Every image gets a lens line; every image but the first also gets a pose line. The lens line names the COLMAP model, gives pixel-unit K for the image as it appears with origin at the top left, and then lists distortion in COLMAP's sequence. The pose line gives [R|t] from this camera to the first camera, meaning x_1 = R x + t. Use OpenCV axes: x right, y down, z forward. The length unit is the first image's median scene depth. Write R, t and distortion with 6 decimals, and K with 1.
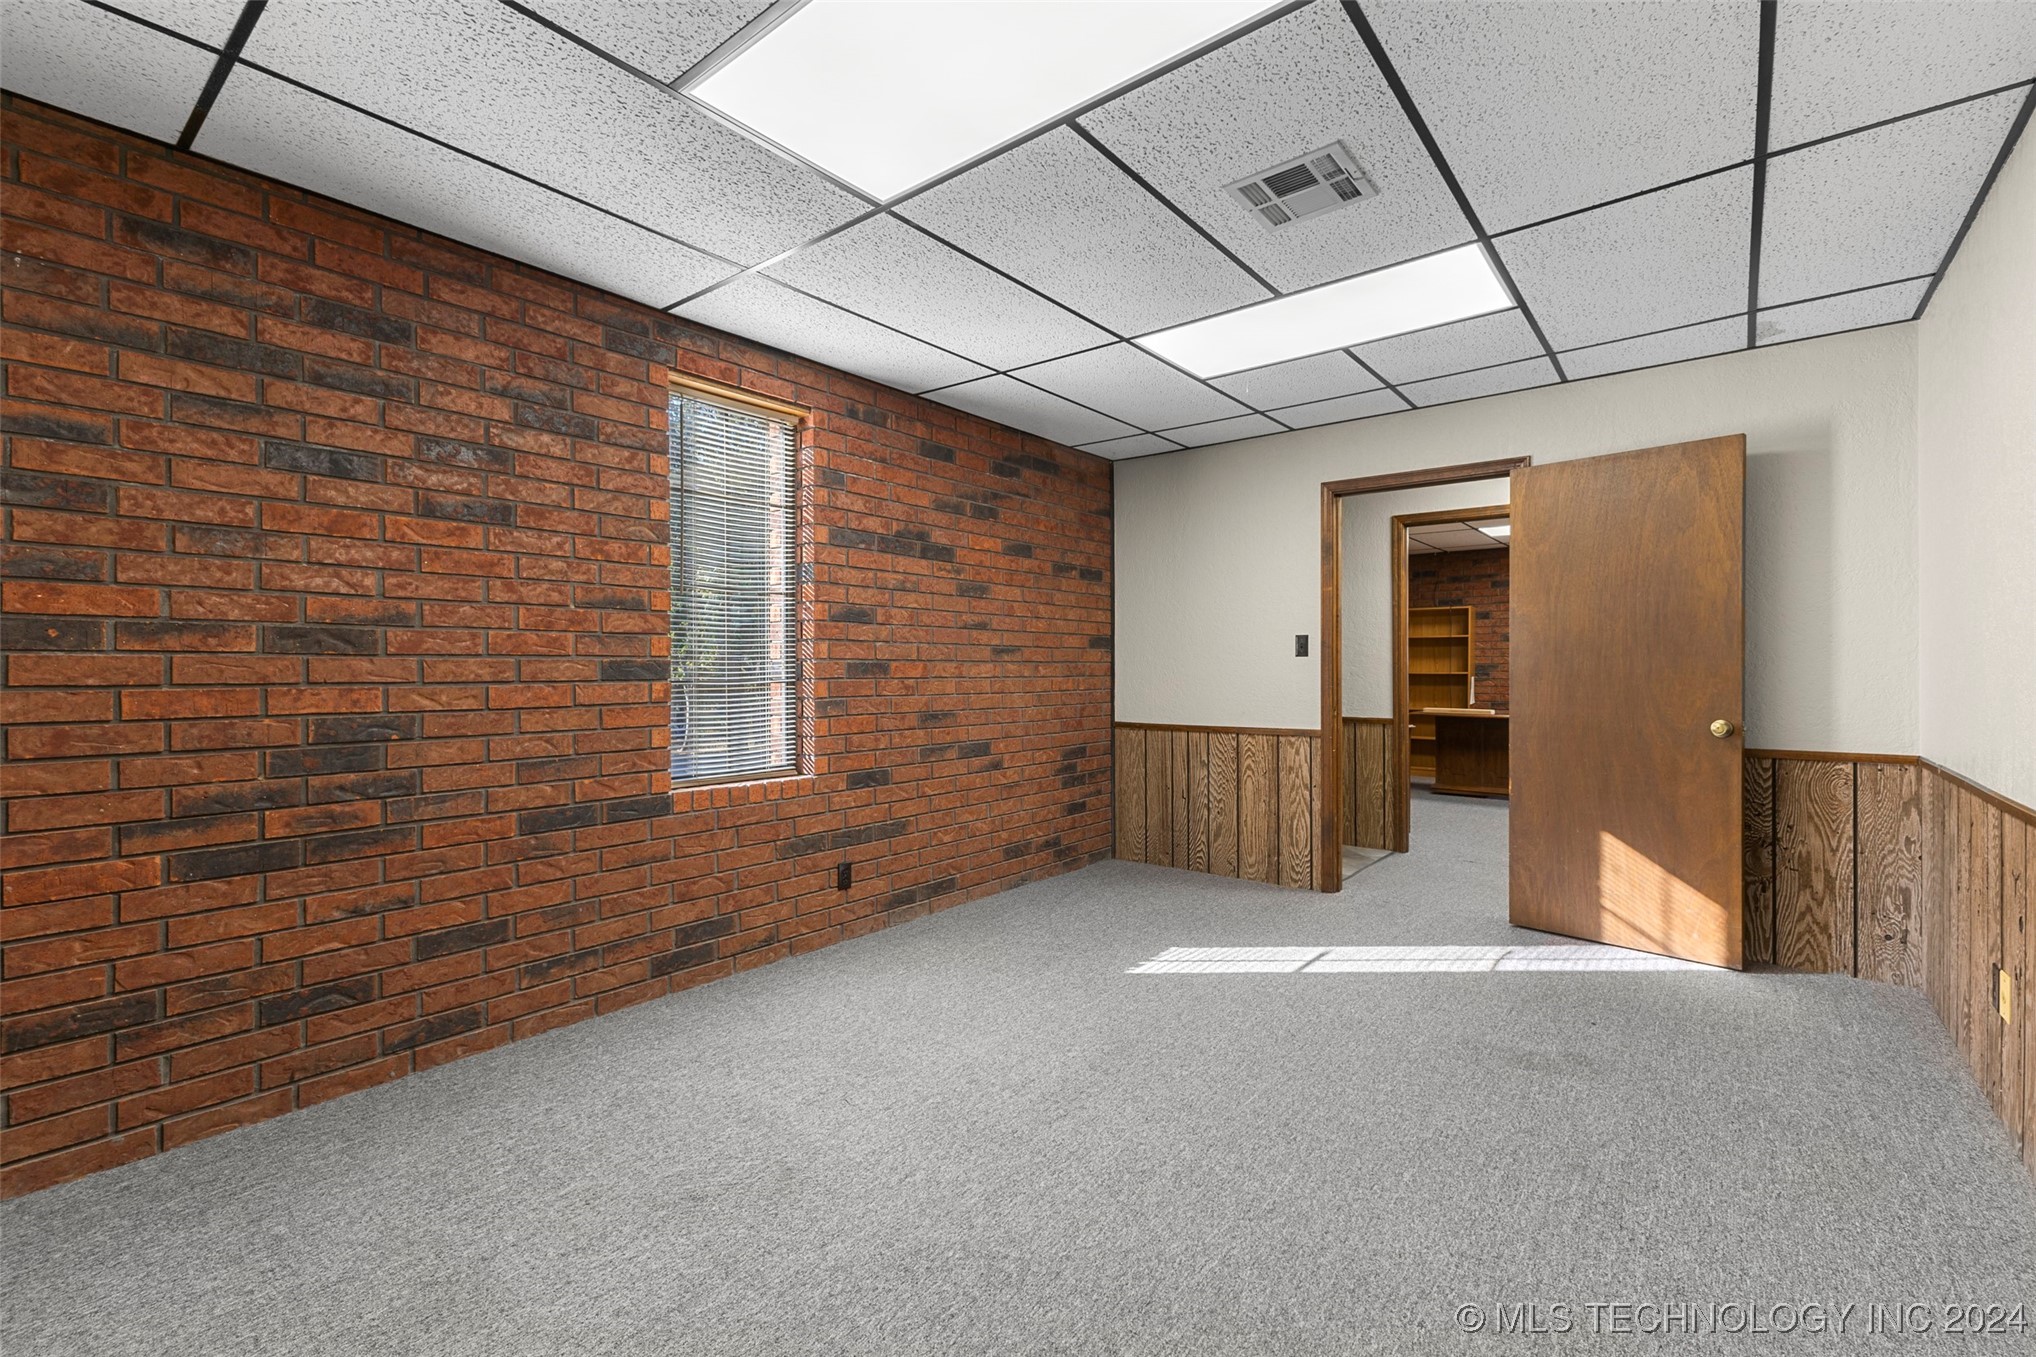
lens RADIAL K [[883.9, 0, 1017.5], [0, 883.9, 671.3], [0, 0, 1]] dist [0.008733, -0.001912]
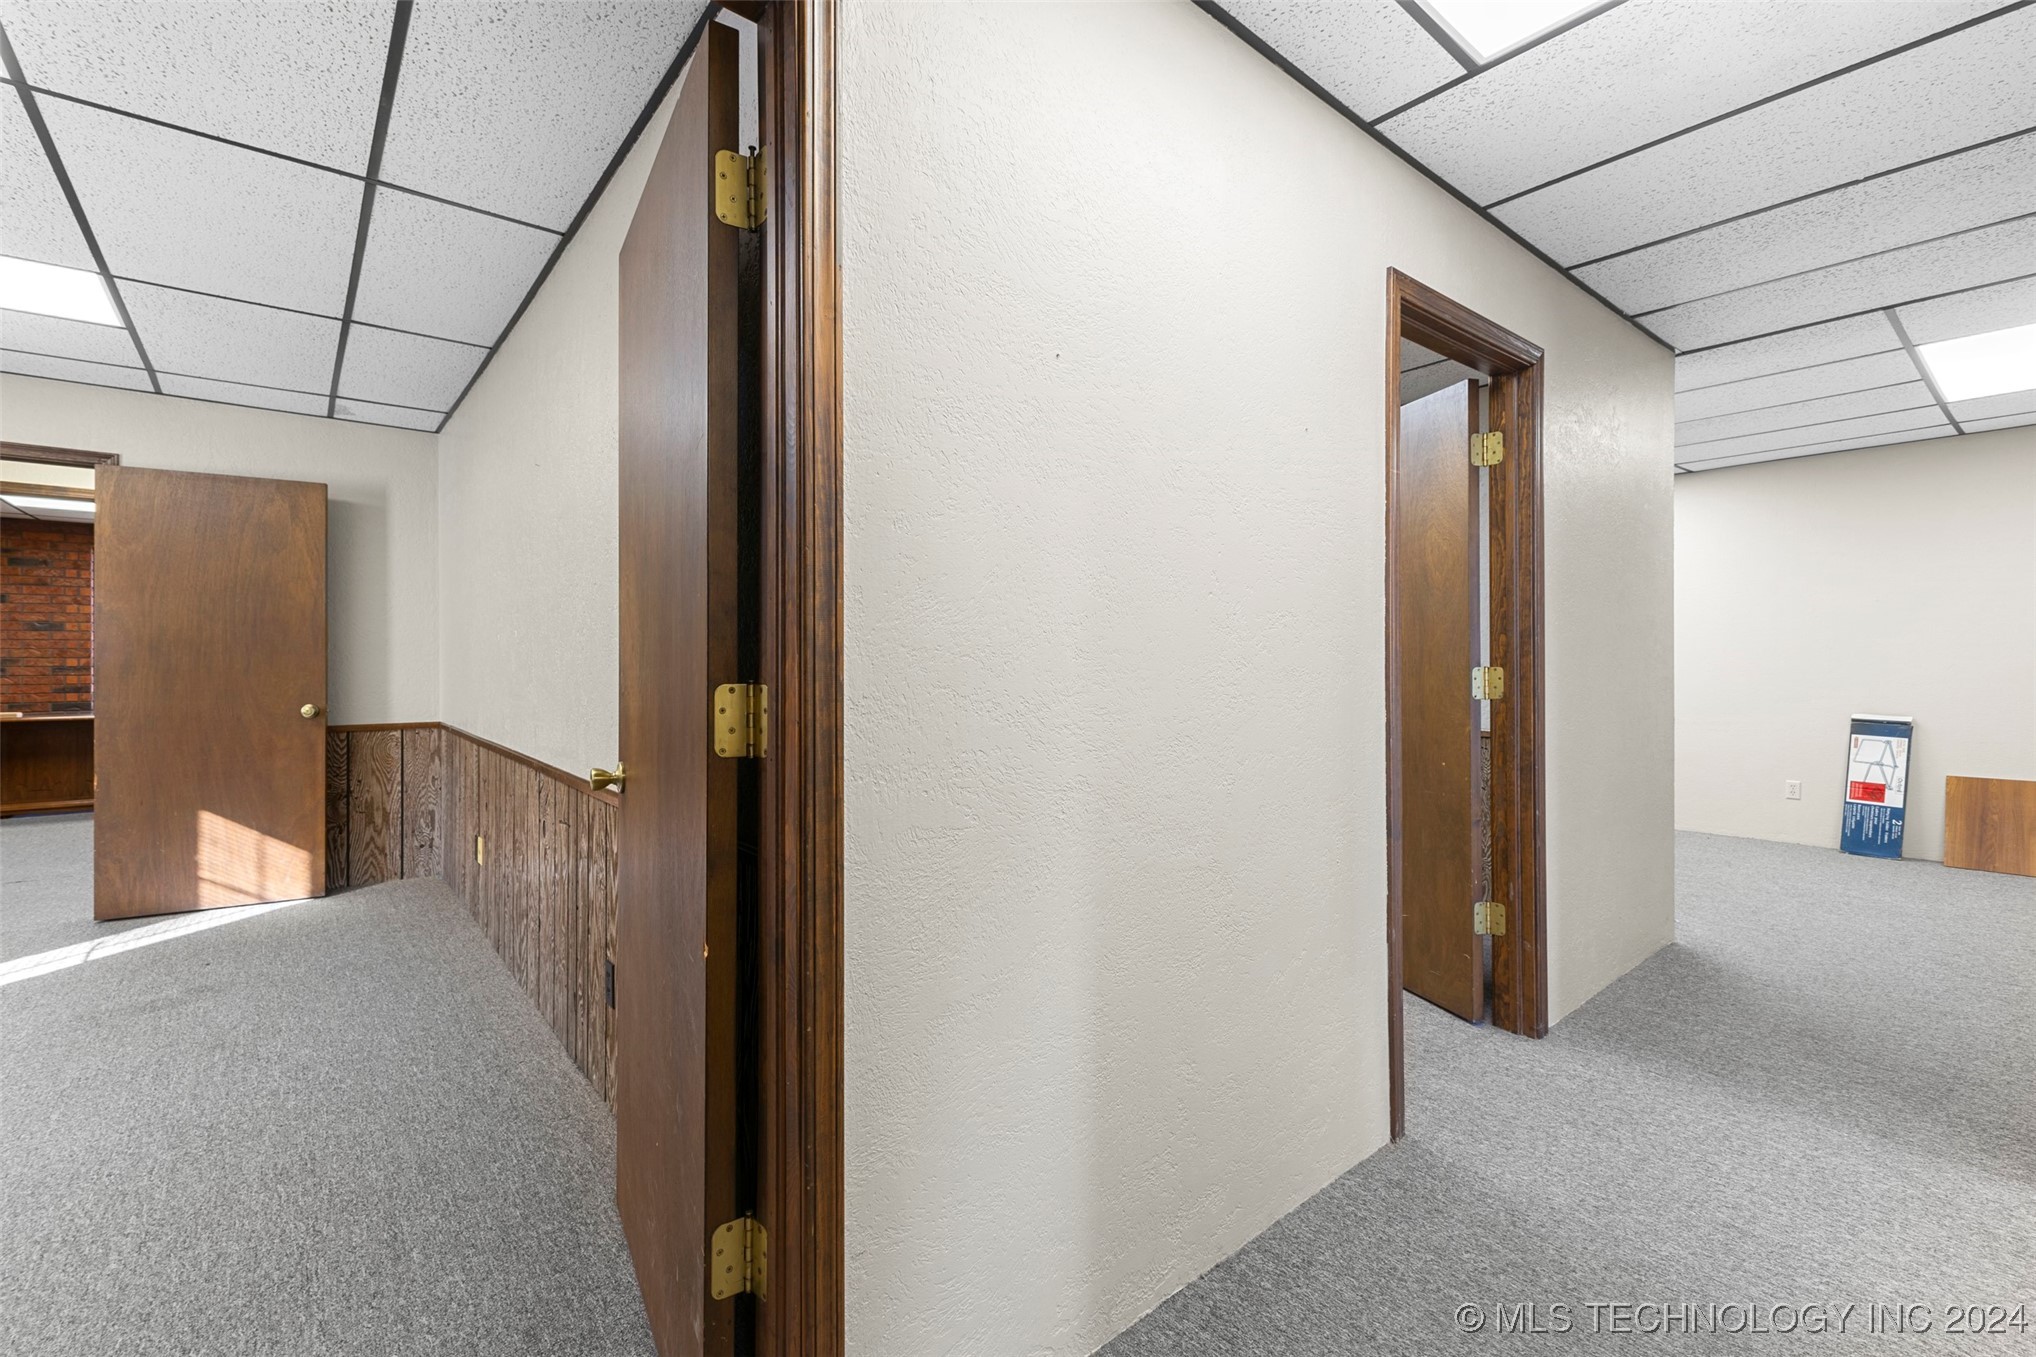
lens RADIAL K [[883.9, 0, 1025.0], [0, 883.9, 665.6], [0, 0, 1]] dist [0.008733, -0.001912]
pose [[0.195584, 0.001231, 0.980686, -0.255984], [0.001149, 0.999998, -0.001484, 0.002097], [-0.980686, 0.001417, 0.195583, -0.255774]]
